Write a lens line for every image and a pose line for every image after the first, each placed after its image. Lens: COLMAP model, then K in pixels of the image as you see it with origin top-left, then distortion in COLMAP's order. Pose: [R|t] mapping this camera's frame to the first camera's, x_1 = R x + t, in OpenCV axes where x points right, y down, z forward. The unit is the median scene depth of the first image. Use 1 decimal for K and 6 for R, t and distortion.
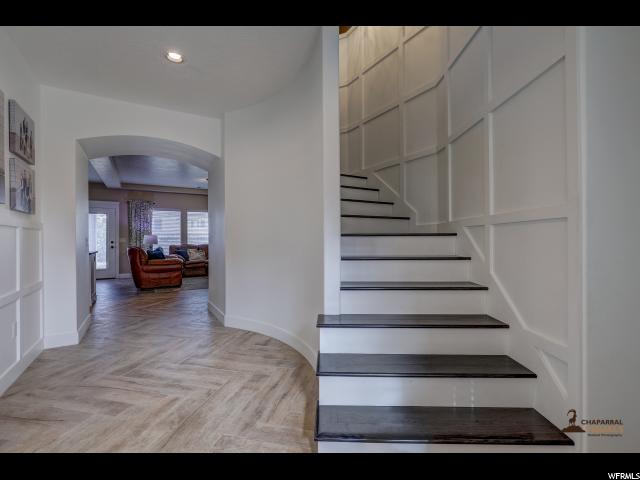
lens RADIAL K [[291.2, 0, 321.2], [0, 291.2, 239.3], [0, 0, 1]] dist [-0.022979, 0.007298]
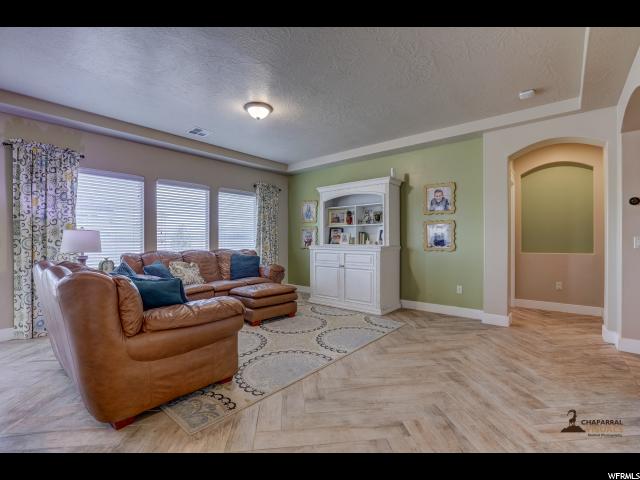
lens RADIAL K [[291.2, 0, 321.2], [0, 291.2, 239.3], [0, 0, 1]] dist [-0.022979, 0.007298]
pose [[0.952309, 0.000568, 0.305133, -0.381084], [0.002193, 0.999960, -0.008704, 0.002839], [-0.305126, 0.008958, 0.952270, 0.500804]]
